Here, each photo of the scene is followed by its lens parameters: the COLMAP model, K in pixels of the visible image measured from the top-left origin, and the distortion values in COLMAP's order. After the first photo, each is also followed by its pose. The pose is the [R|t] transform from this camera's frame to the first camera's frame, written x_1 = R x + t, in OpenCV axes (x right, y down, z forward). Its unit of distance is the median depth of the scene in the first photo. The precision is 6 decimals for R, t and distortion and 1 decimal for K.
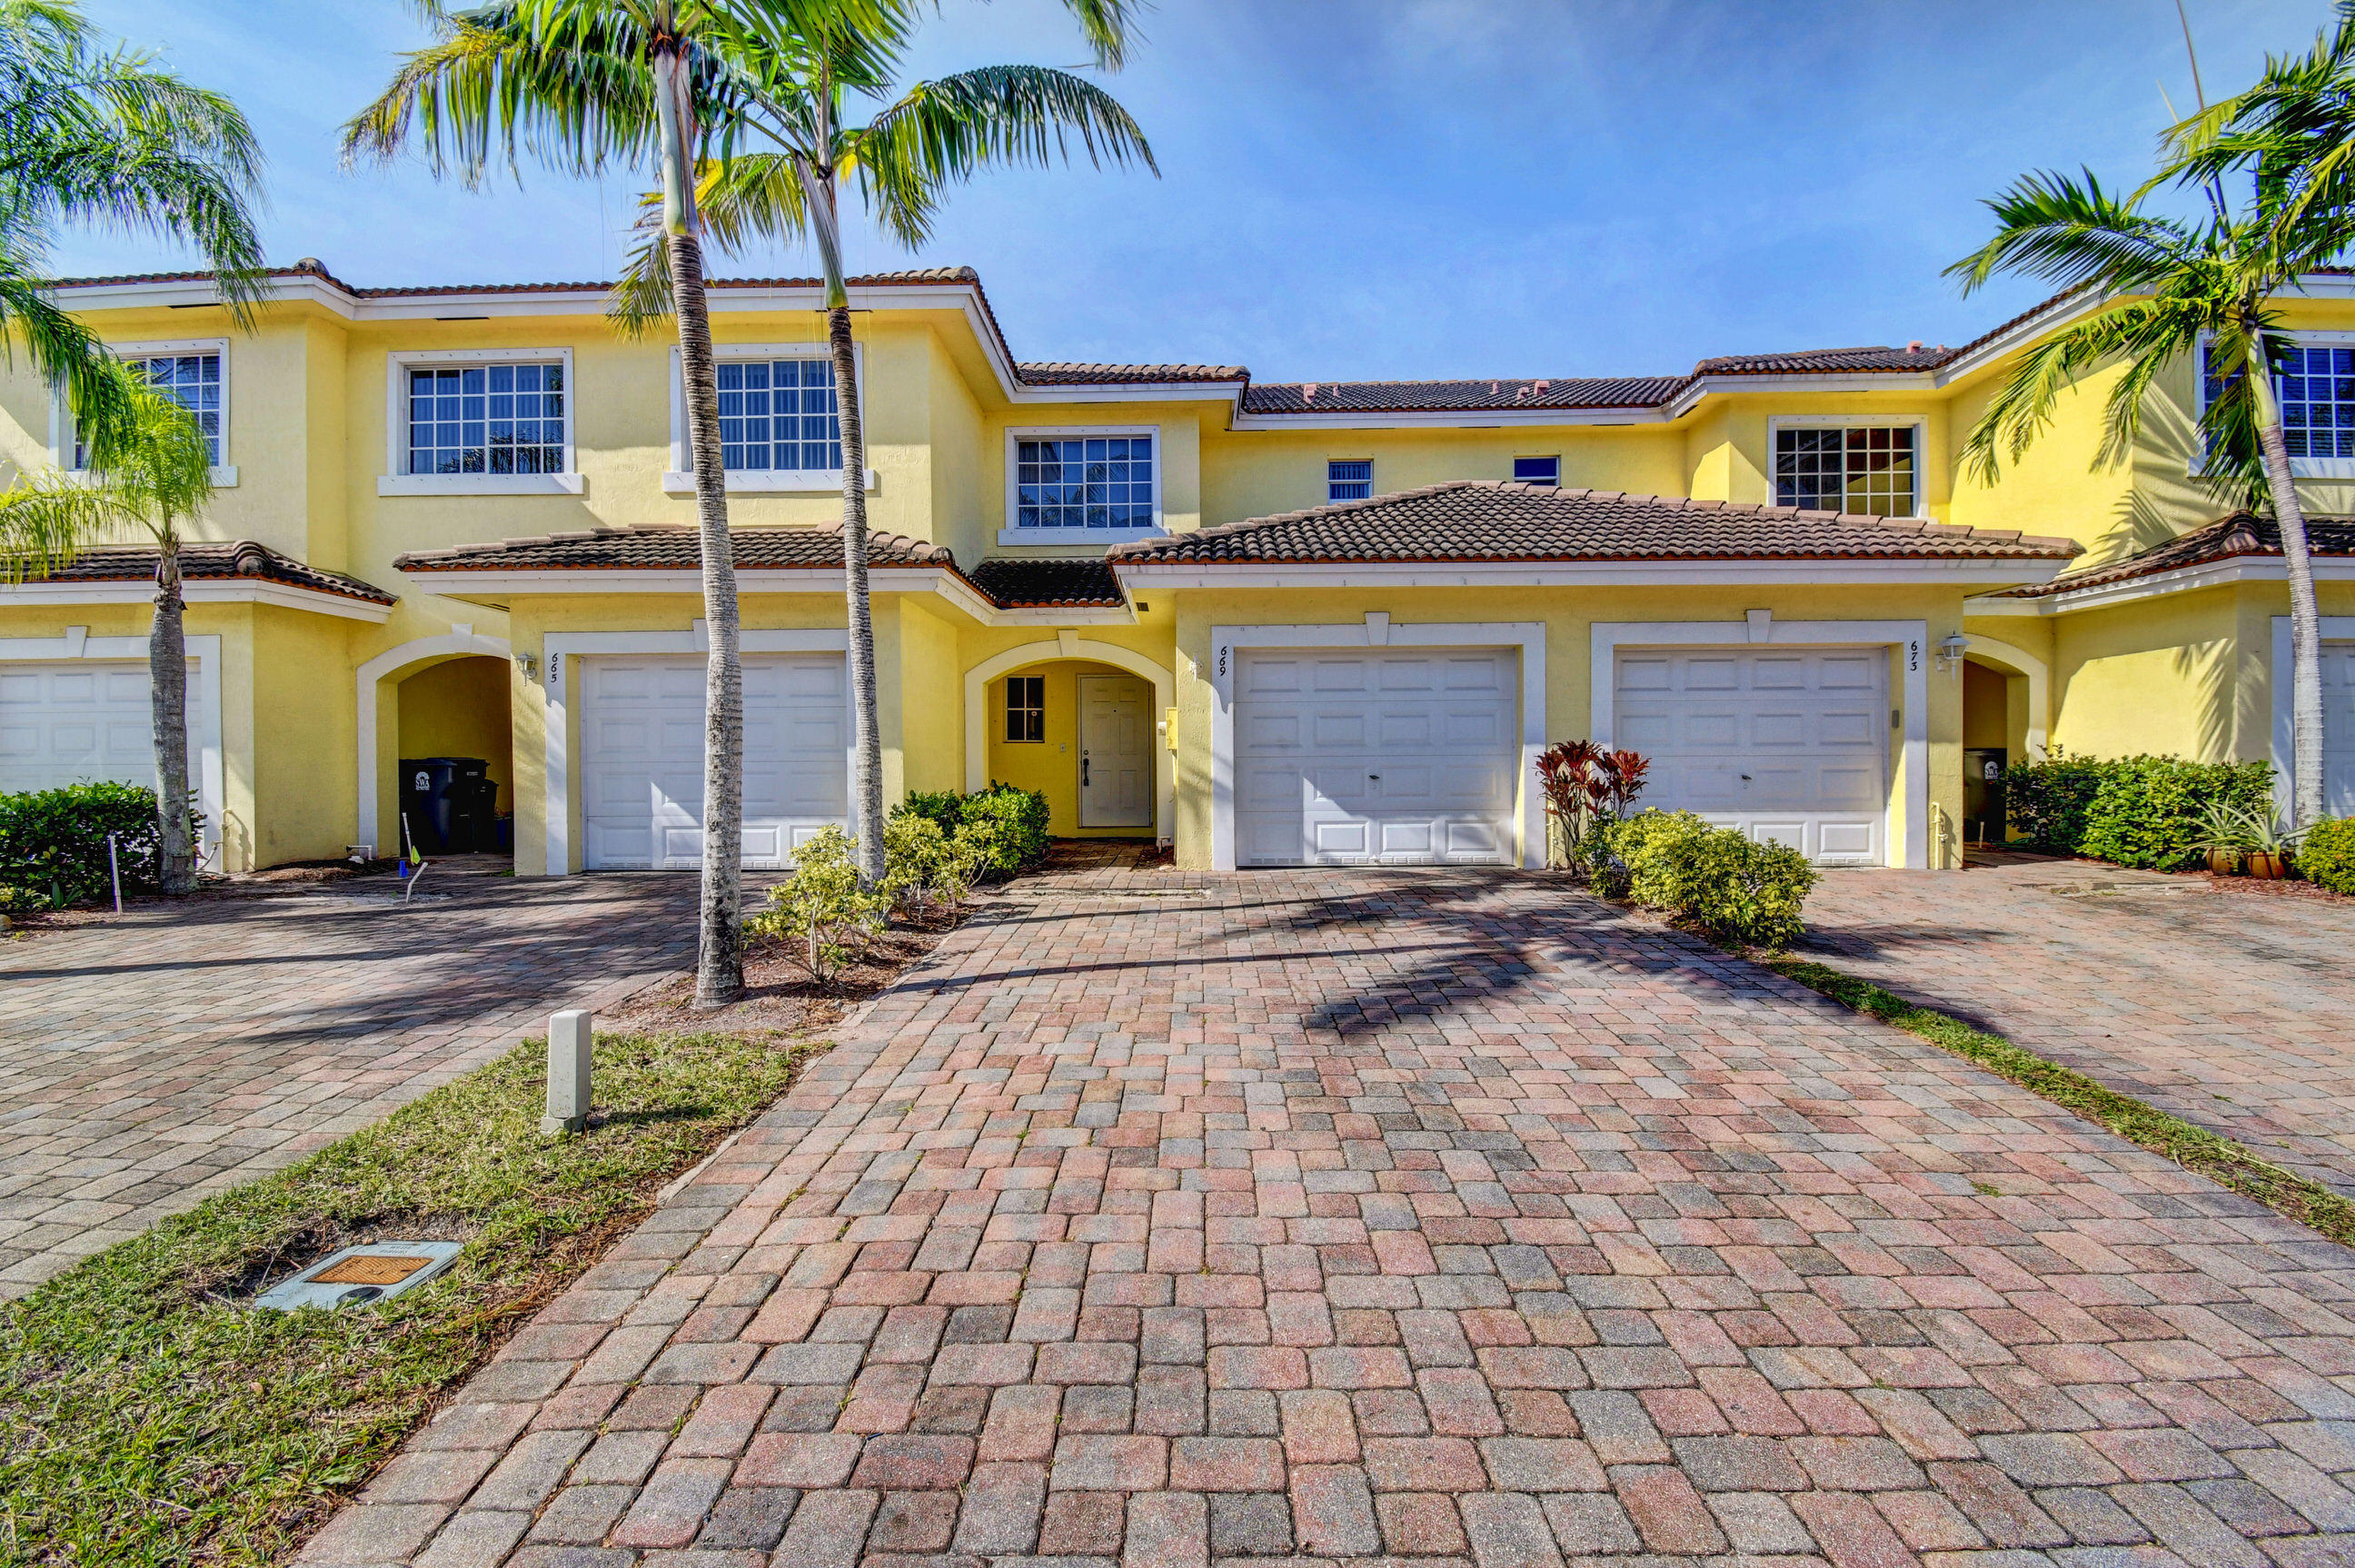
lens RADIAL K [[1050.2, 0, 1179.6], [0, 1050.2, 774.3], [0, 0, 1]] dist [0.011878, -0.020686]
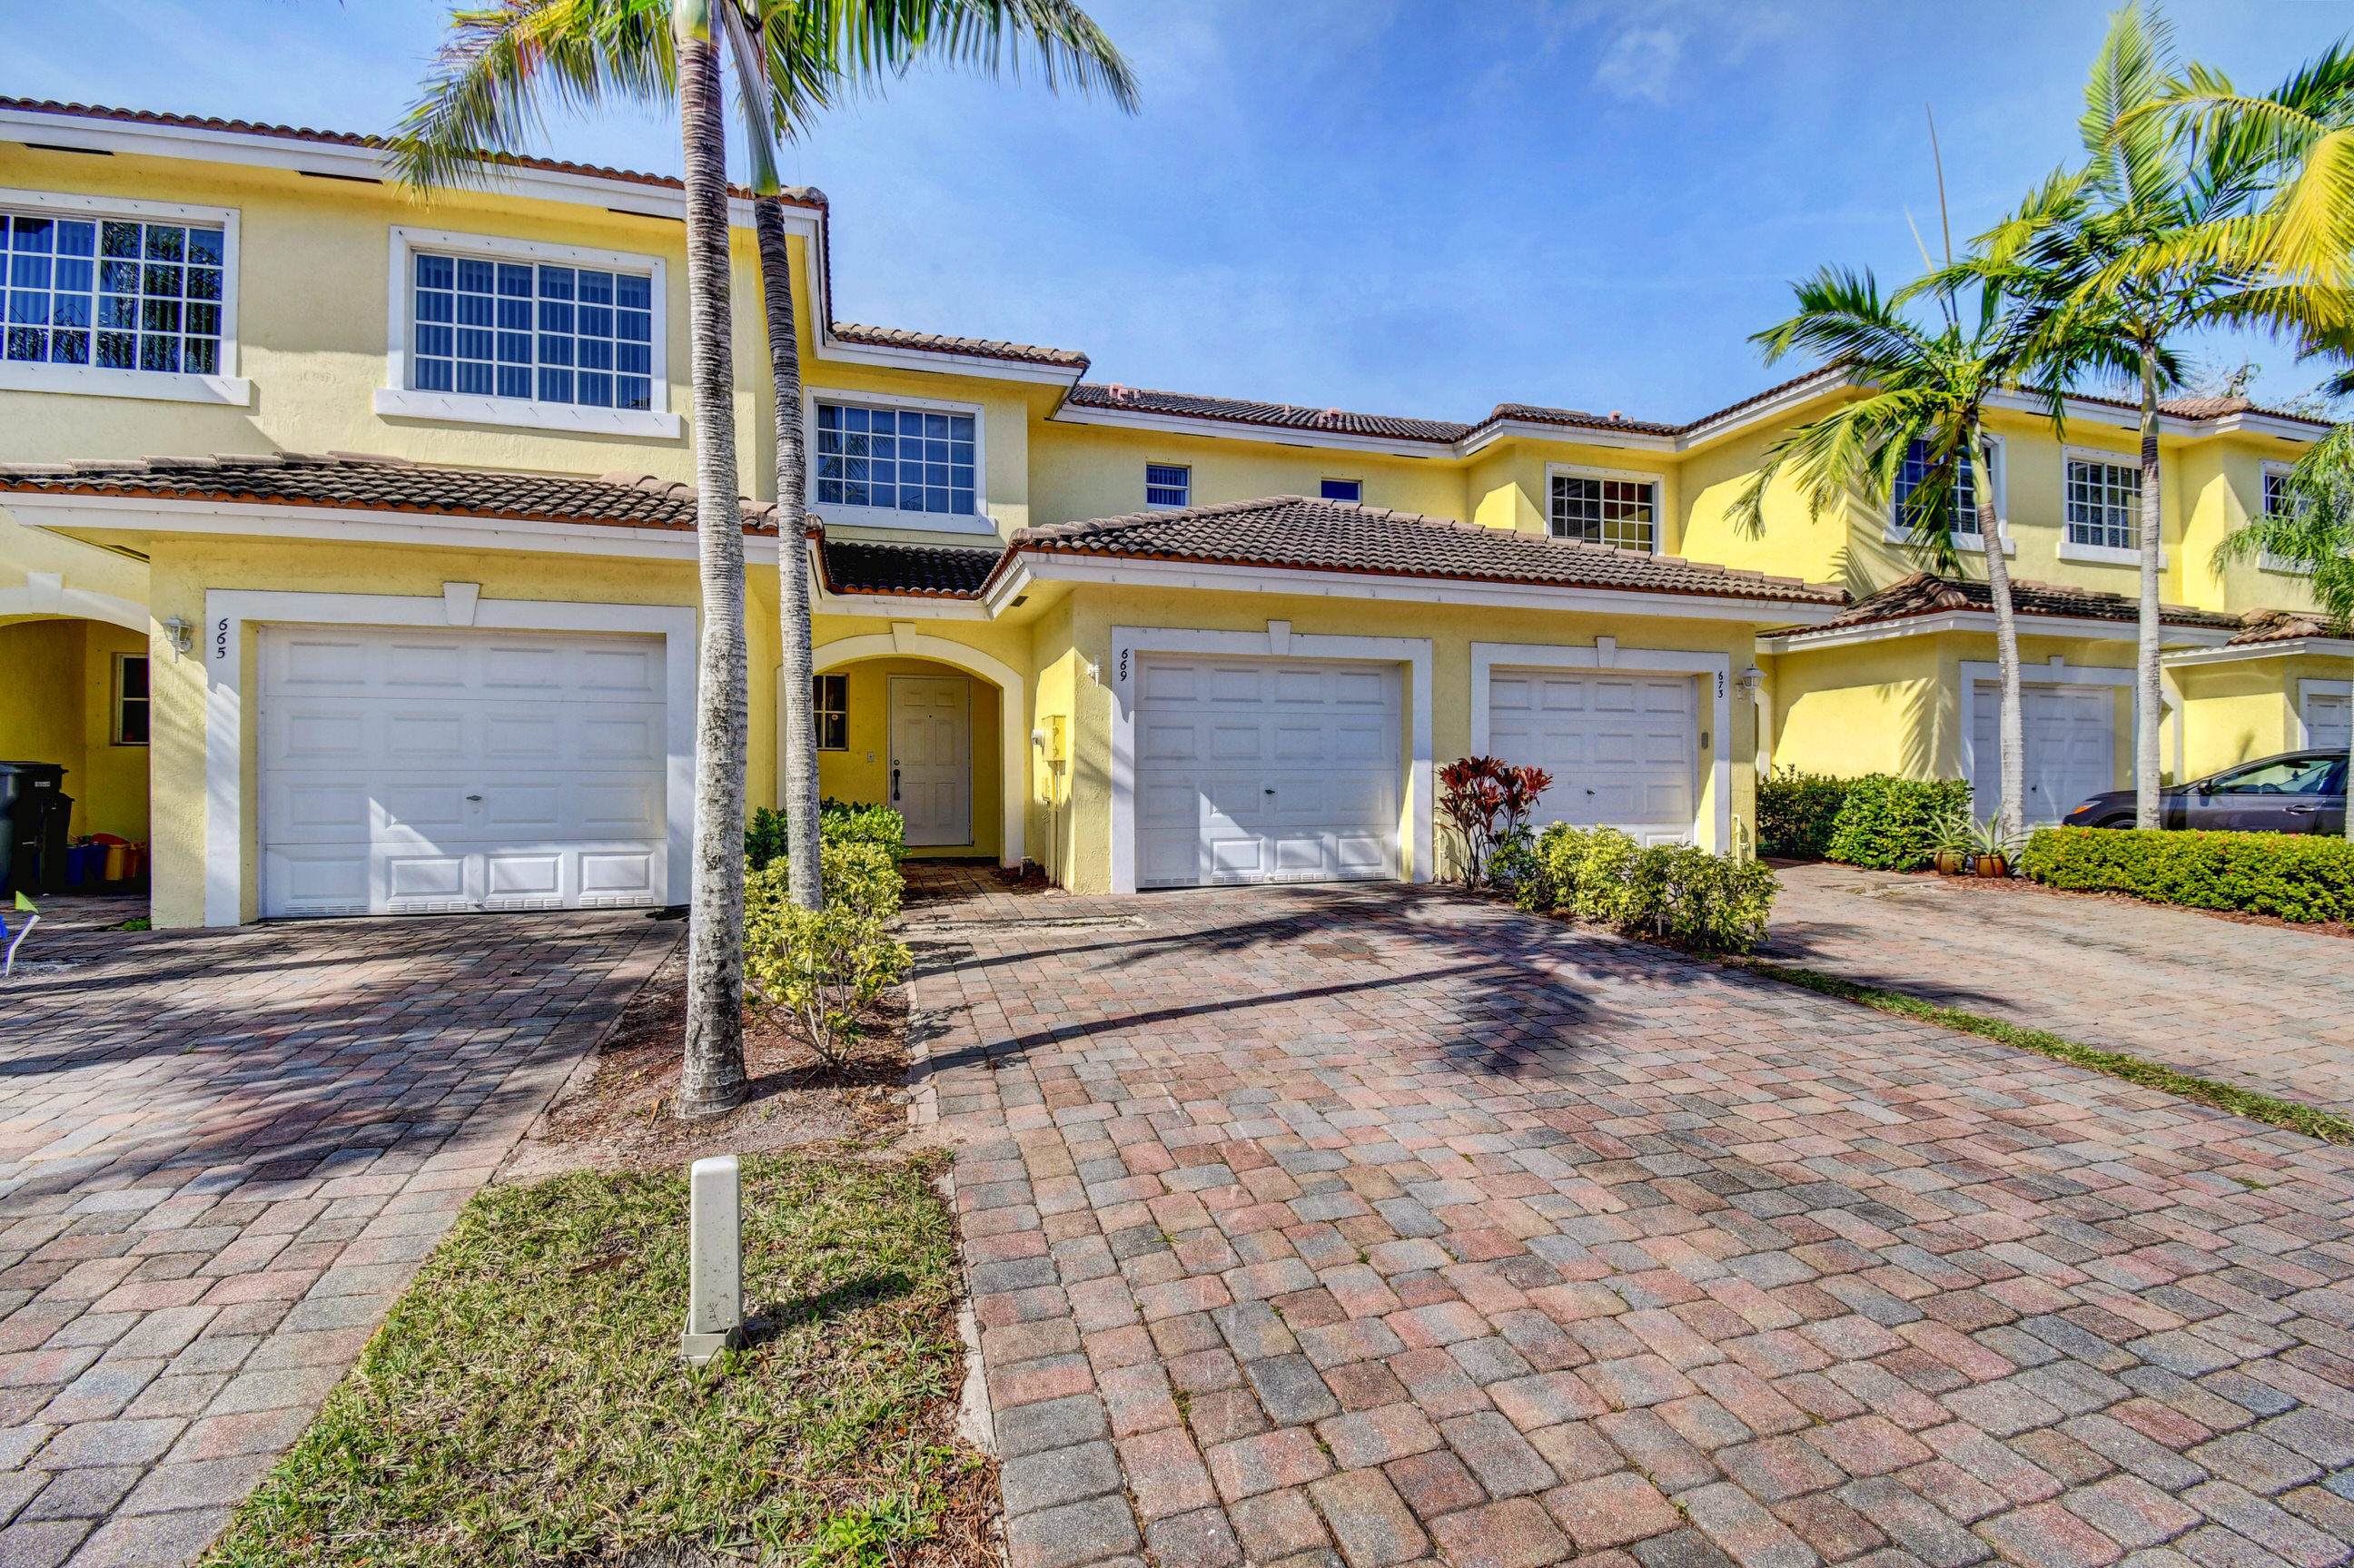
lens RADIAL K [[1049.7, 0, 1184.8], [0, 1049.7, 775.9], [0, 0, 1]] dist [0.011878, -0.020686]
pose [[0.948171, 0.005921, 0.317705, -0.199812], [-0.003121, 0.999952, -0.009321, -0.002490], [-0.317745, 0.007846, 0.948144, 0.114762]]
